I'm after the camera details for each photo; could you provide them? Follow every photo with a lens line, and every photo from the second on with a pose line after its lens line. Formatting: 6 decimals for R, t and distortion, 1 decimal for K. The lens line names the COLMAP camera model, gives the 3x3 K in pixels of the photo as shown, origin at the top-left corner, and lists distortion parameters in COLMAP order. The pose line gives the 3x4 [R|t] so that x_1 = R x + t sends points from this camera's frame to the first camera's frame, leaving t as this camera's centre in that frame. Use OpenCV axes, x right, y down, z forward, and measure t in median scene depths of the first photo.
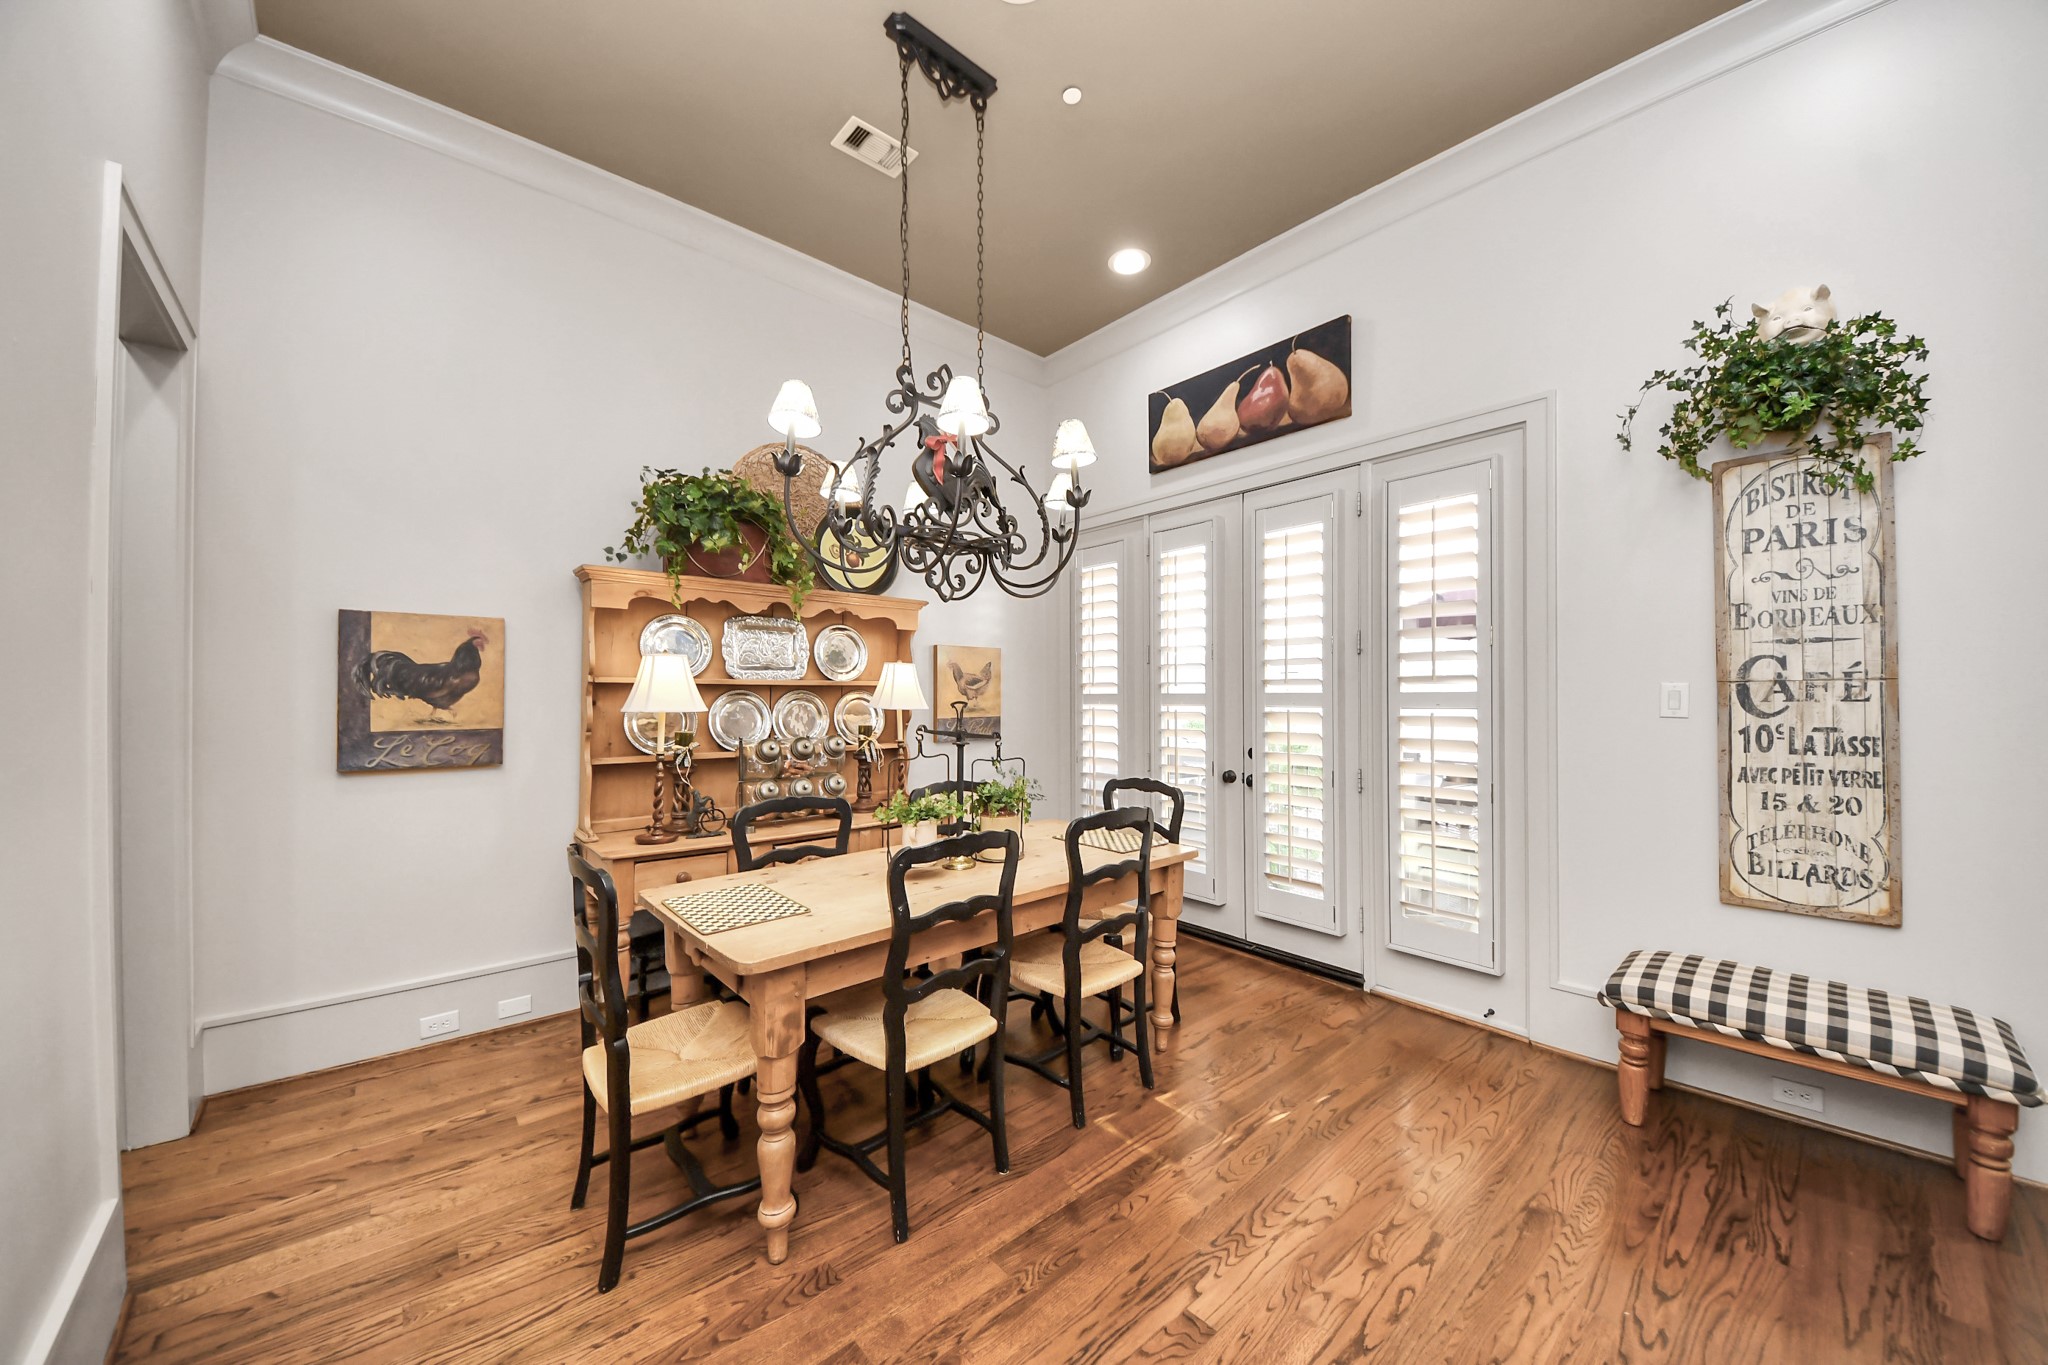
lens RADIAL K [[718.0, 0, 1018.1], [0, 718.0, 695.1], [0, 0, 1]] dist [-0.000336, -0.009639]
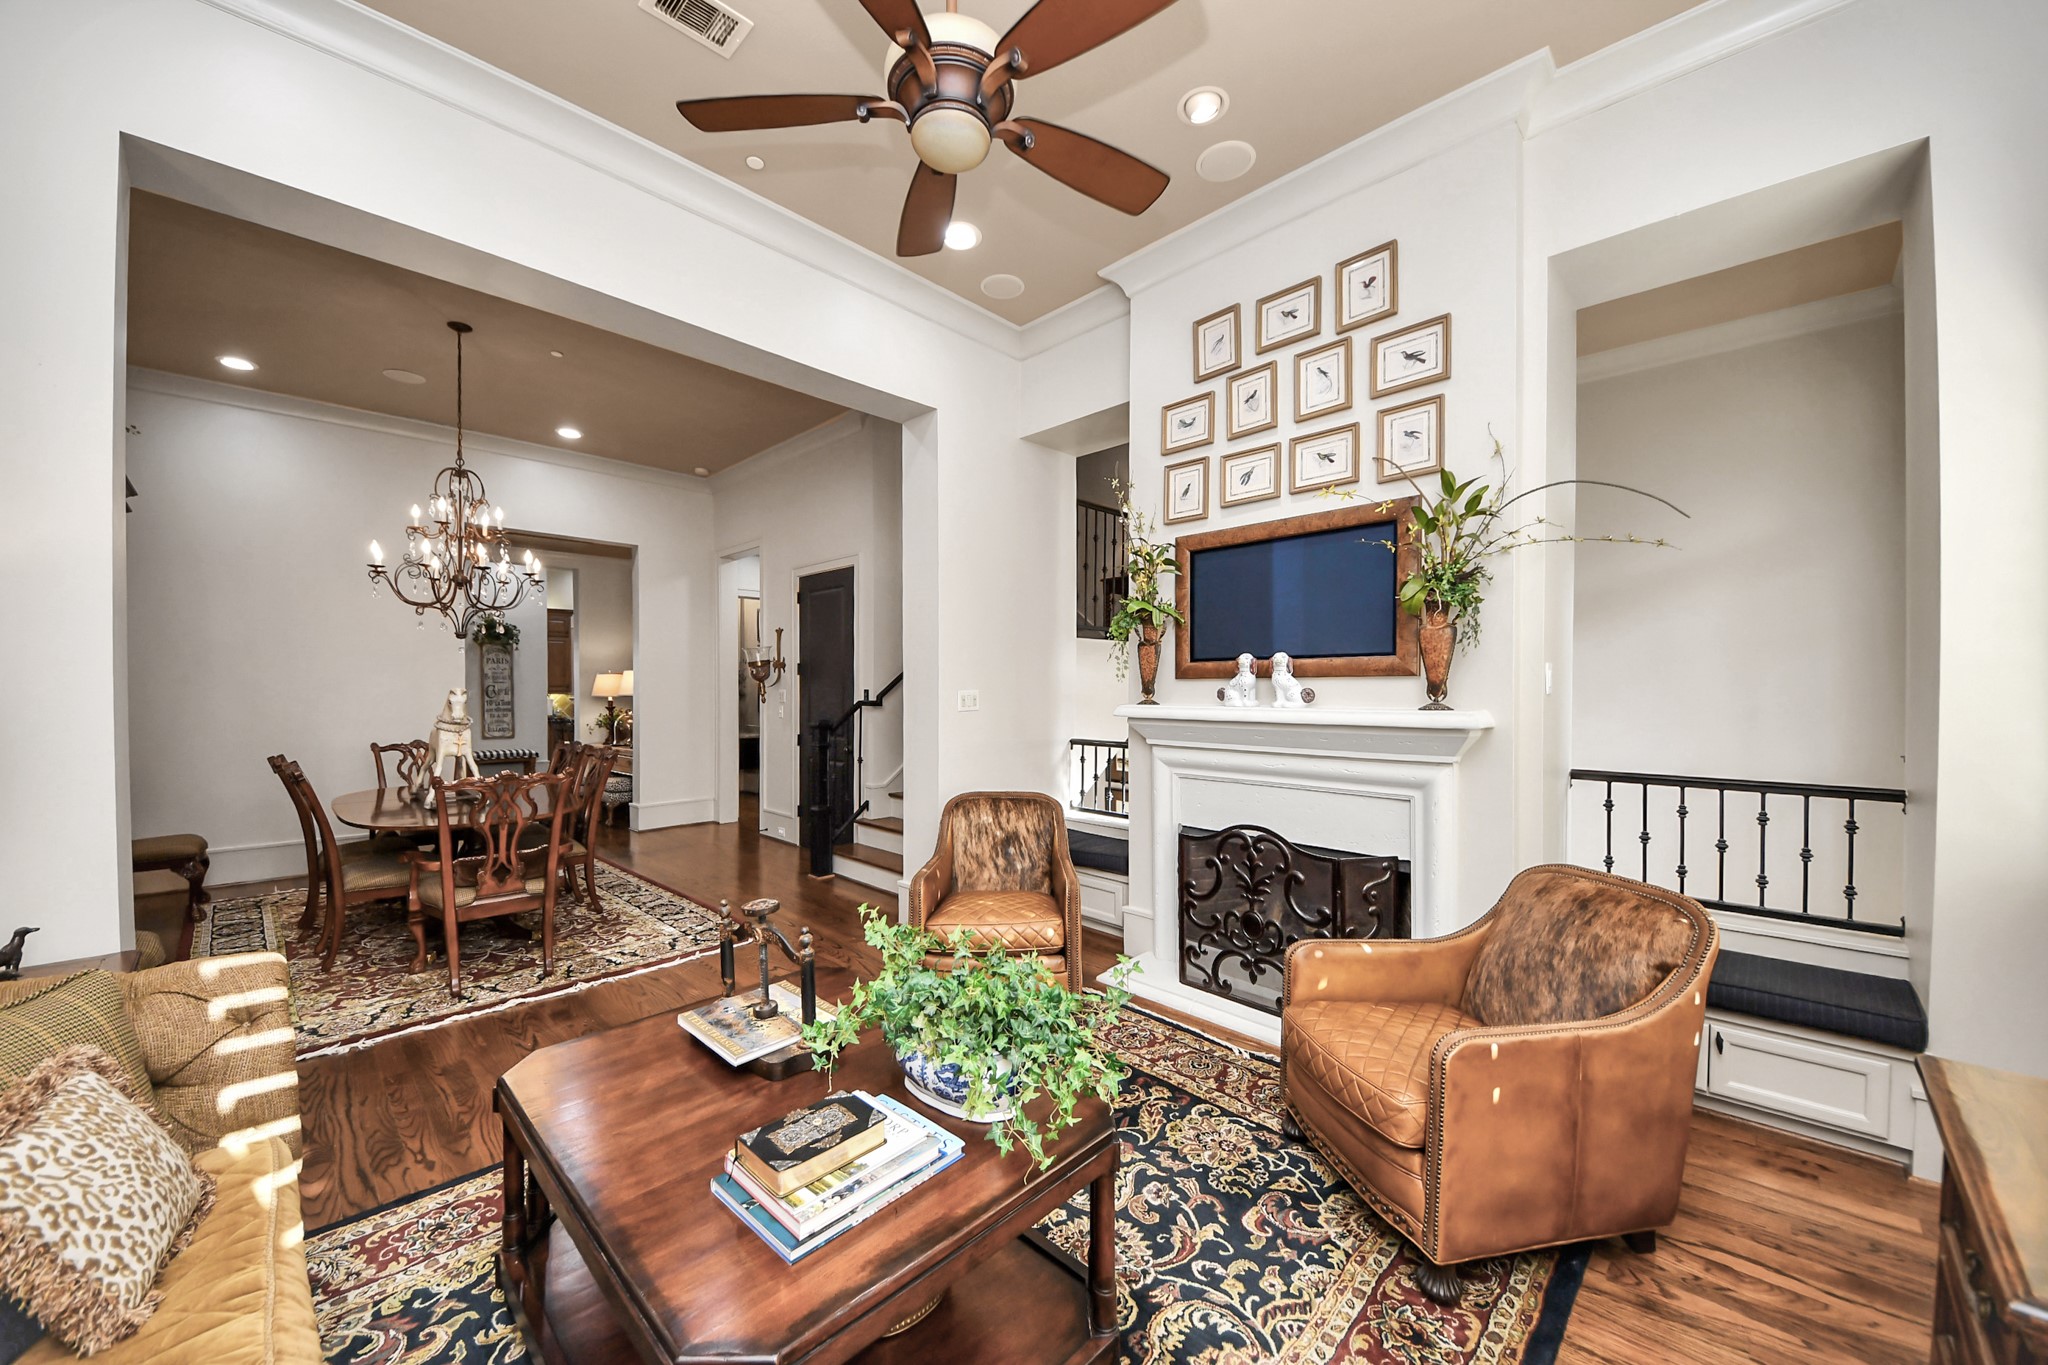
lens RADIAL K [[757.8, 0, 1019.4], [0, 757.8, 693.6], [0, 0, 1]] dist [0.008169, -0.010756]
pose [[-0.079206, -0.004331, 0.996849, -4.371899], [0.002416, 0.999987, 0.004537, -0.013864], [-0.996855, 0.002768, -0.079195, -2.163744]]
